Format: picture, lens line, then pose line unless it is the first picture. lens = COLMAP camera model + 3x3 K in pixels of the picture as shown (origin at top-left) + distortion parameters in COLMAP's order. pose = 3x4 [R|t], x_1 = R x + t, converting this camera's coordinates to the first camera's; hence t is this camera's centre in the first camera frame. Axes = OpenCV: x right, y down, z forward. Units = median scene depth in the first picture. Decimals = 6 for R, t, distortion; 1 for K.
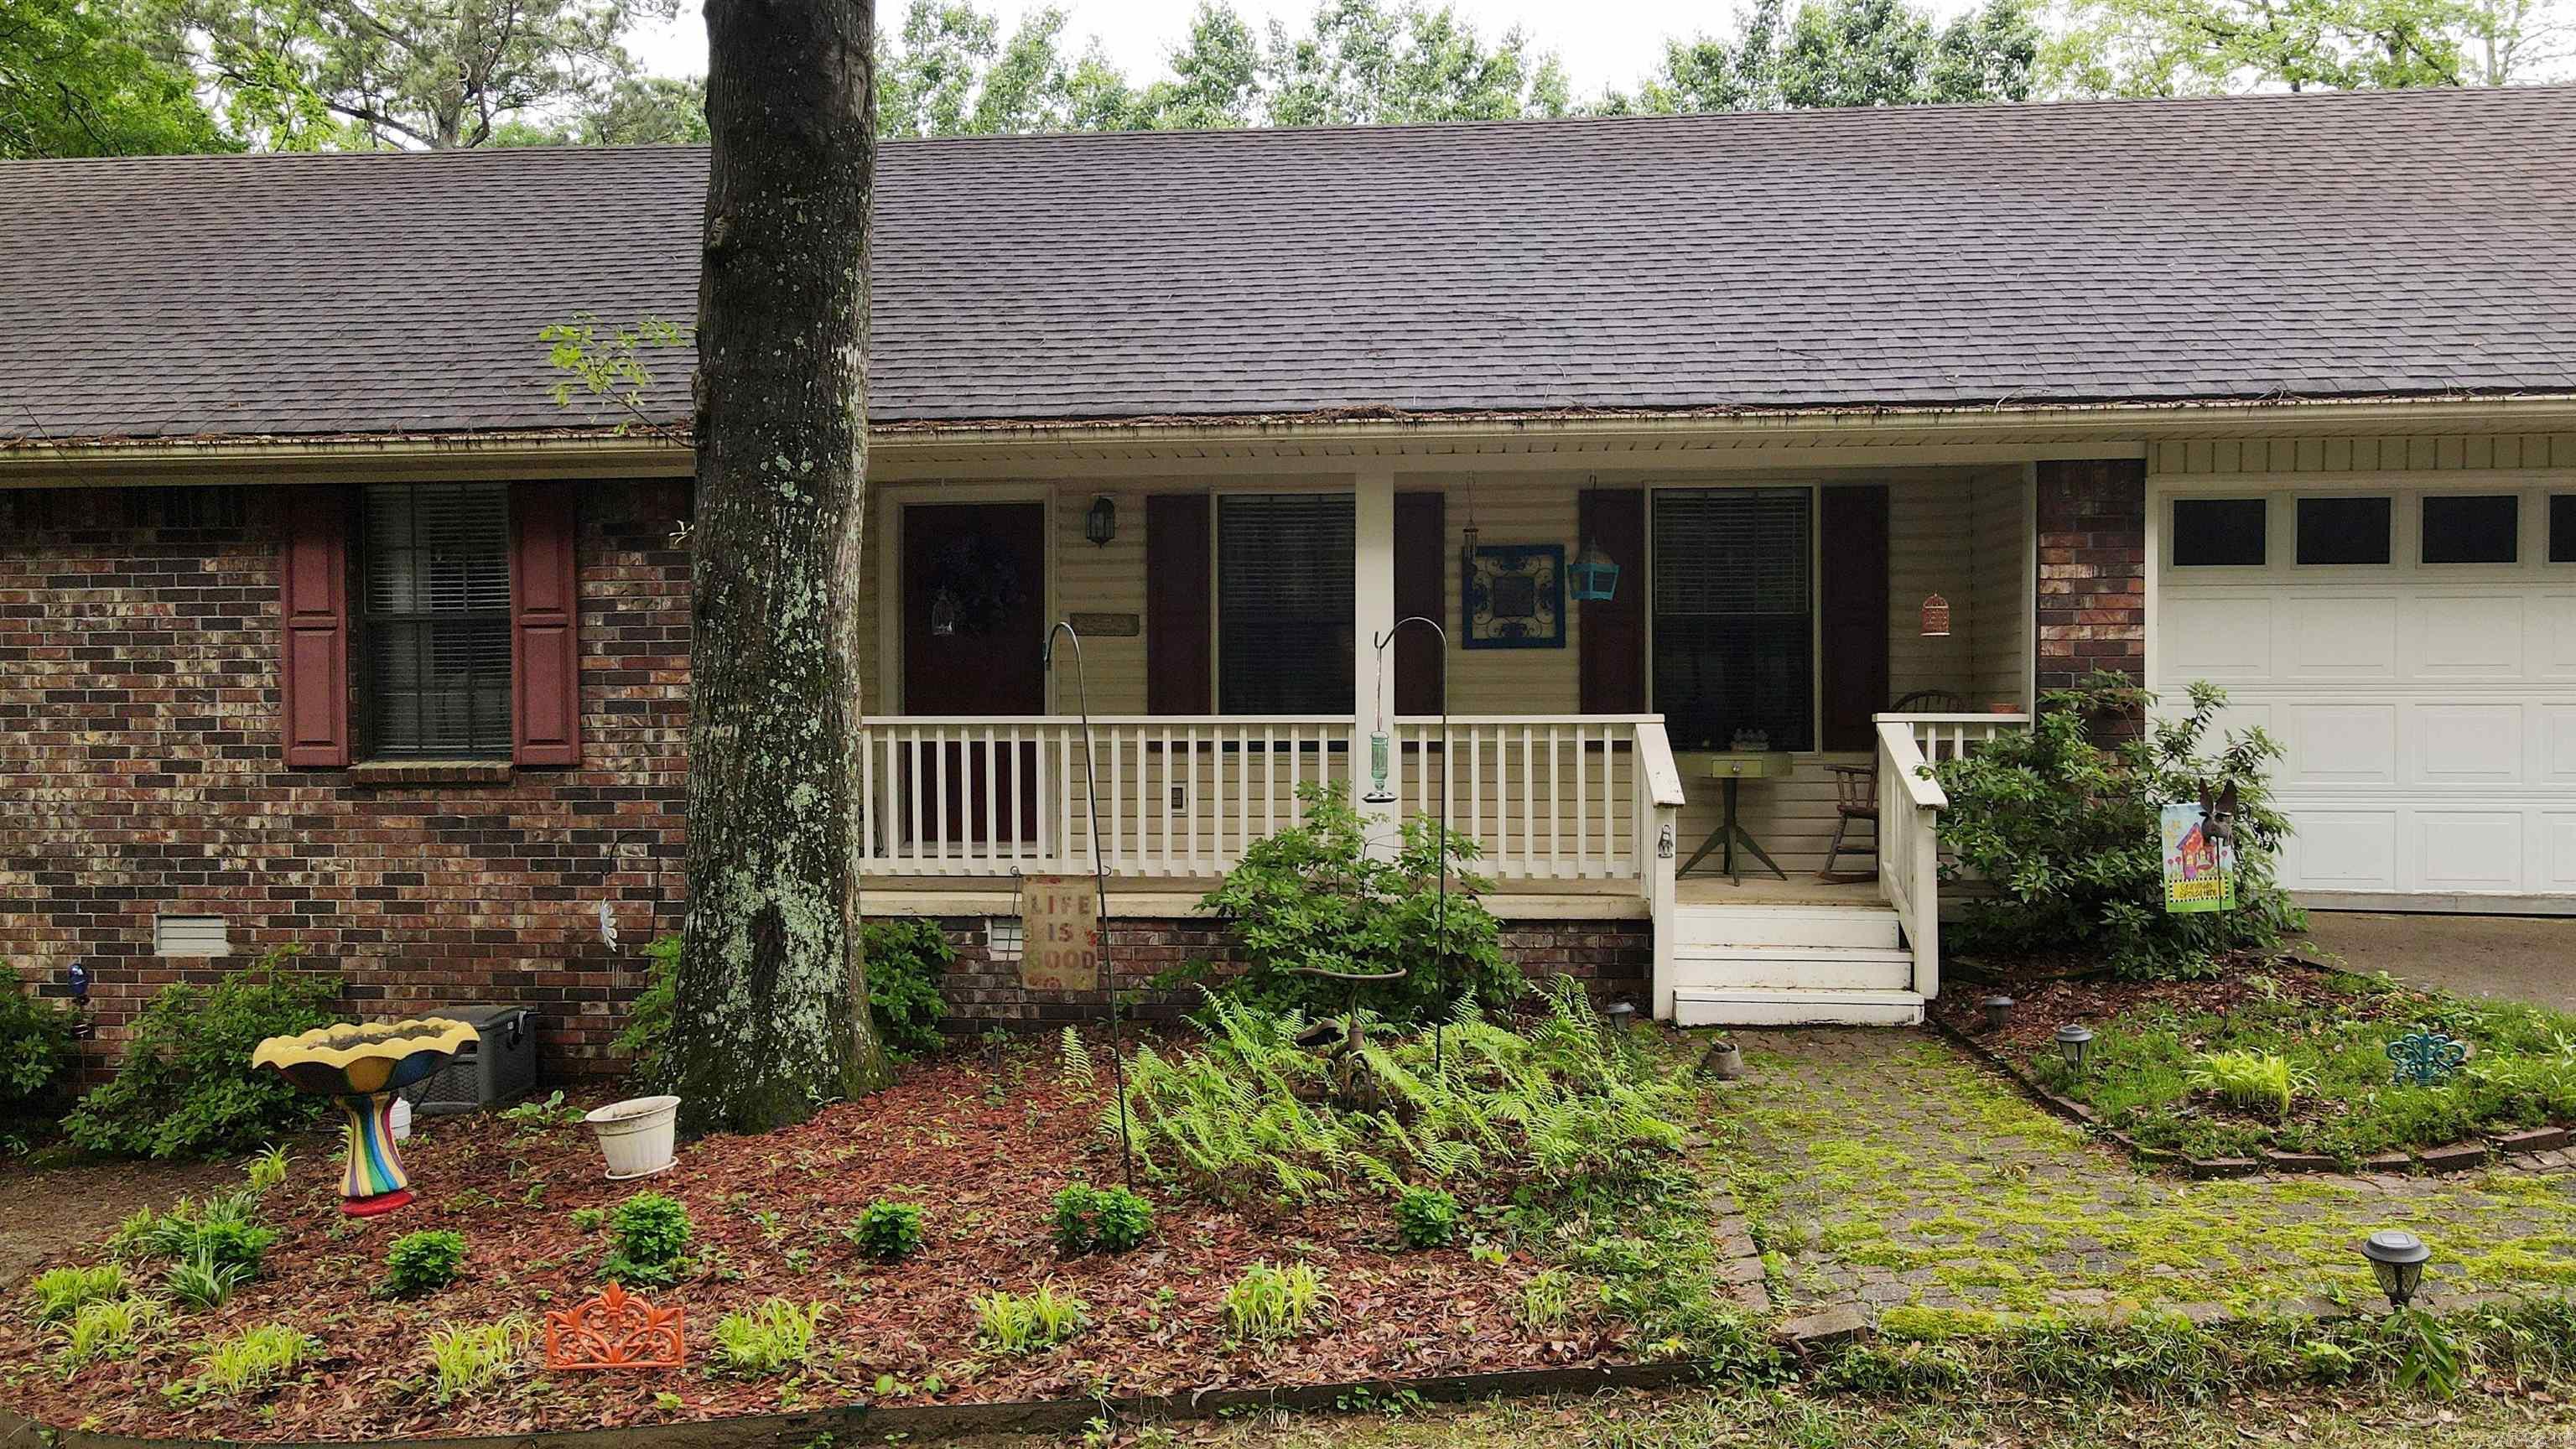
lens RADIAL K [[1895.7, 0, 1298.1], [0, 1895.7, 729.5], [0, 0, 1]] dist [-0.000024, 0.032482]
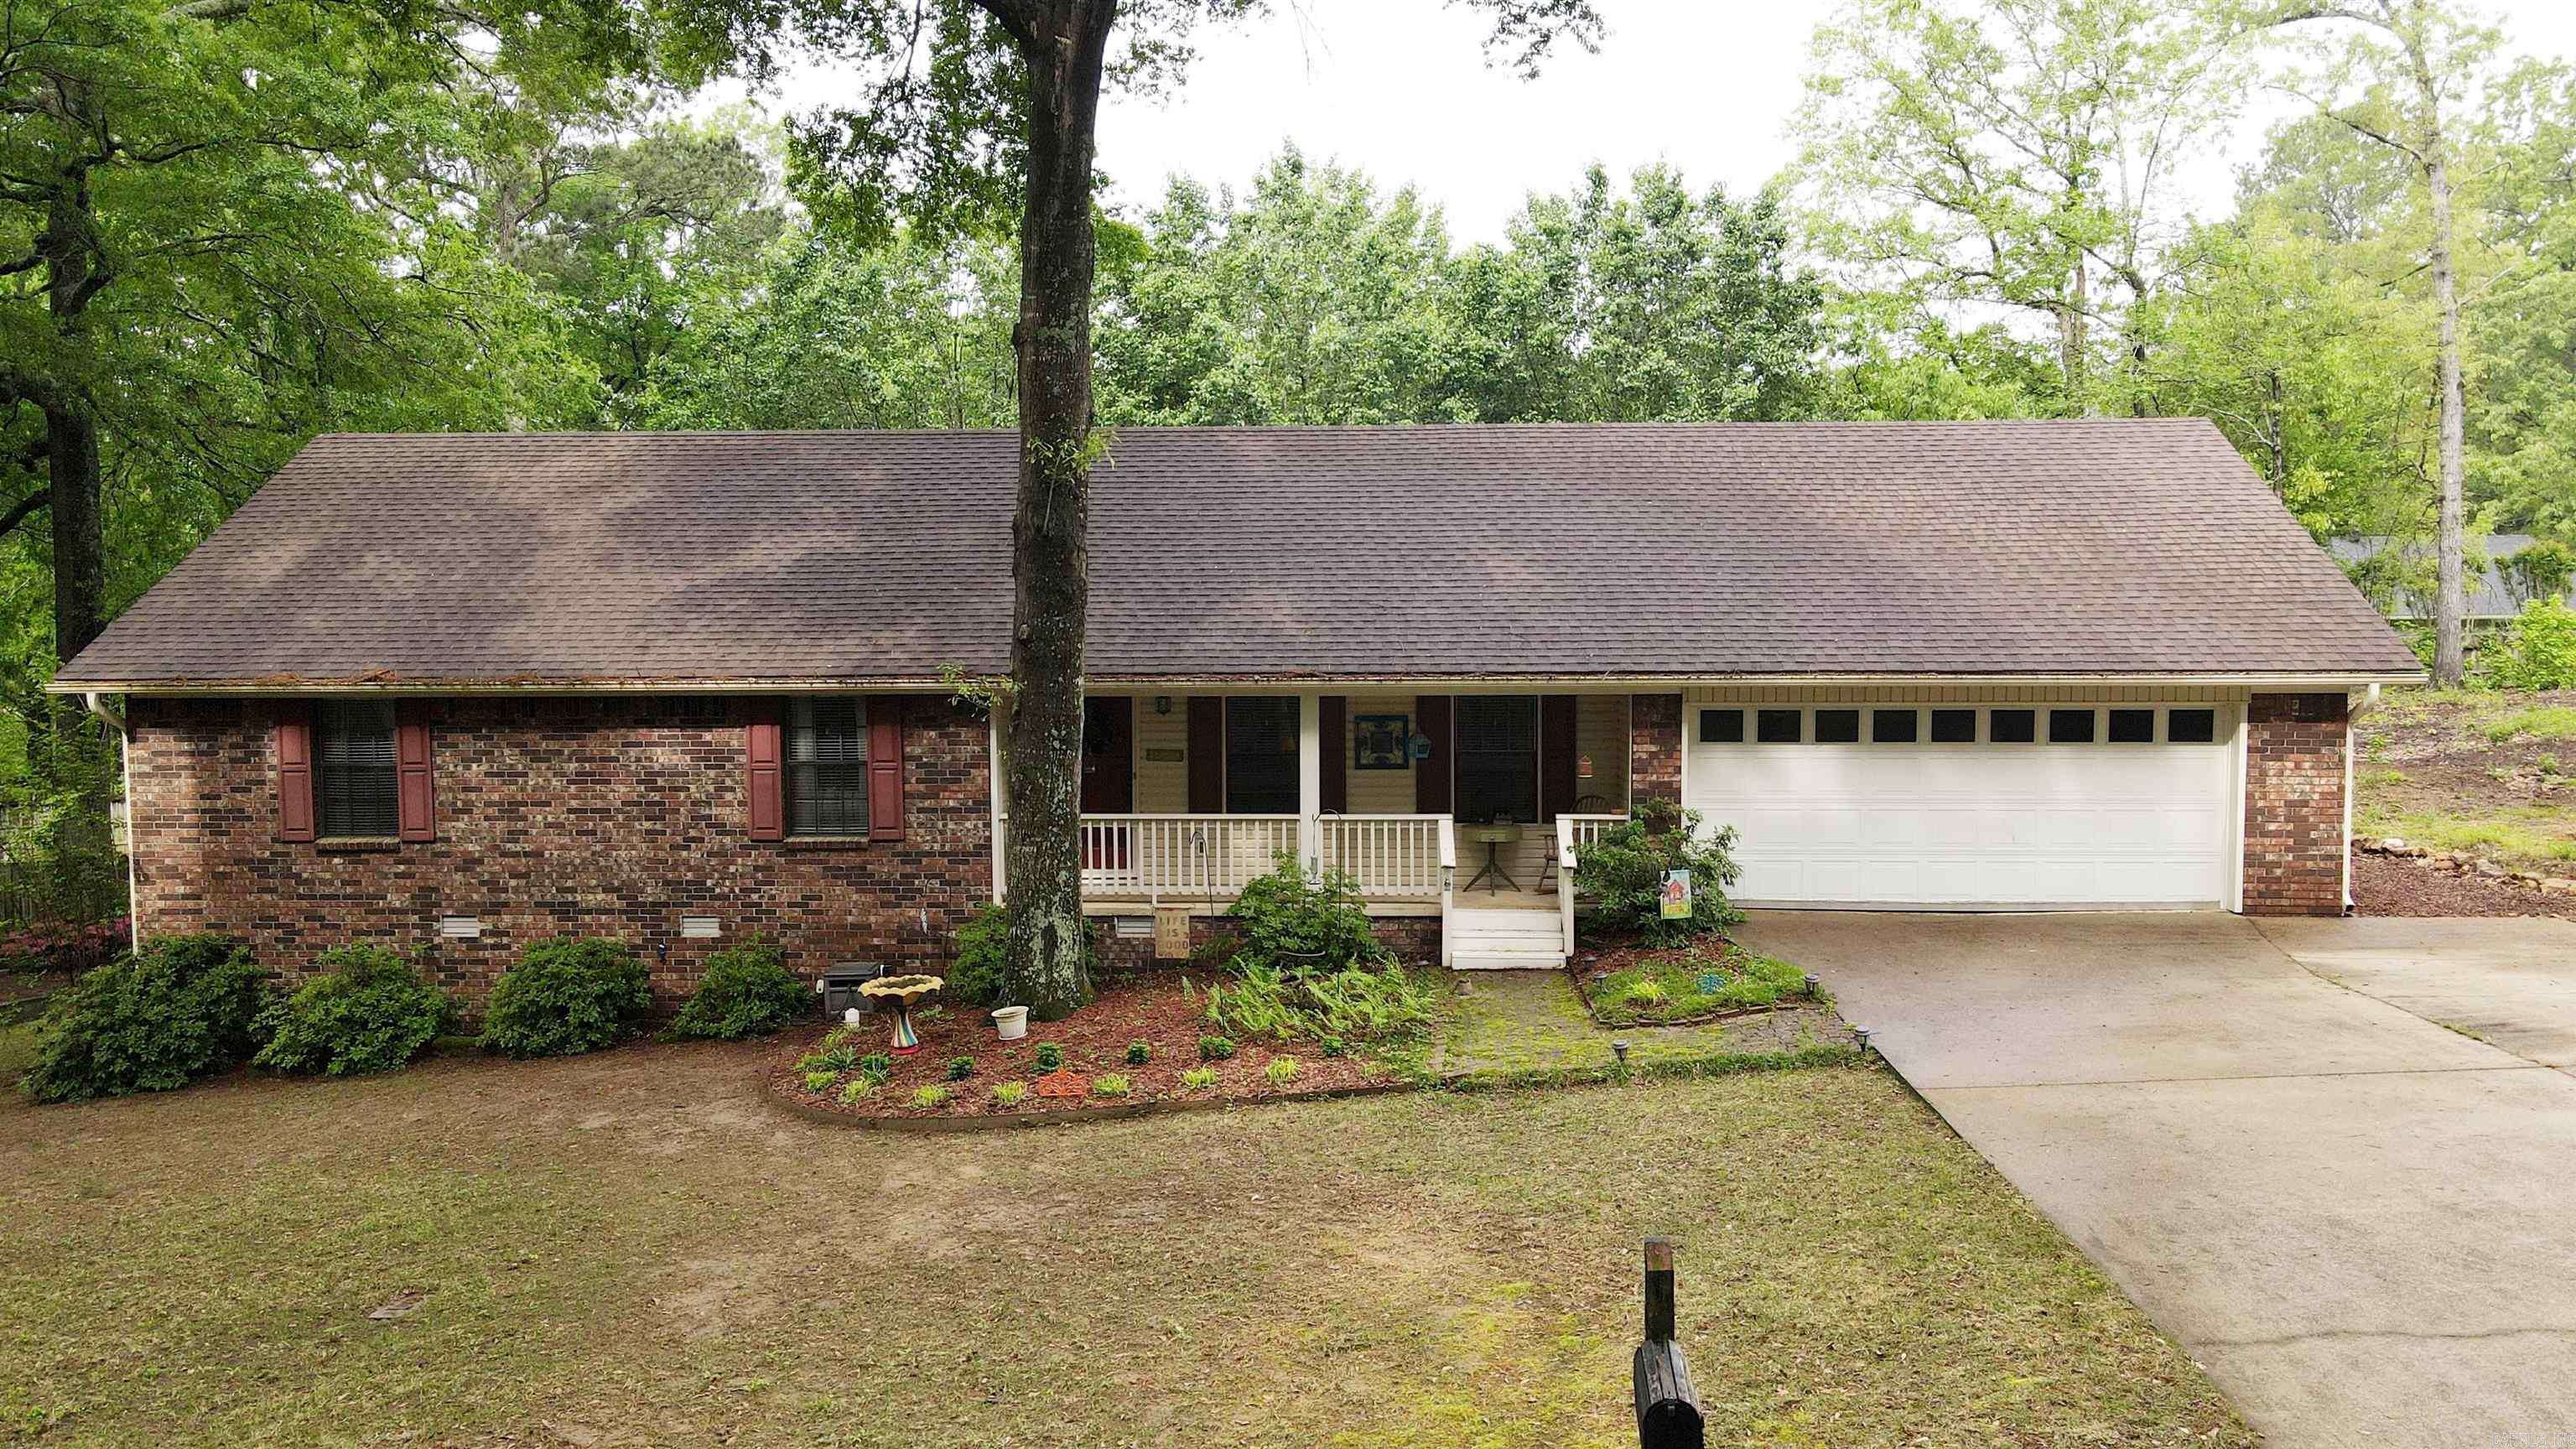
lens RADIAL K [[1895.7, 0, 1294.2], [0, 1895.7, 725.7], [0, 0, 1]] dist [-0.000024, 0.032482]
pose [[0.999212, -0.003630, 0.039524, -0.056944], [0.001846, 0.998982, 0.045070, -0.199493], [-0.039647, -0.044961, 0.998202, -1.034509]]
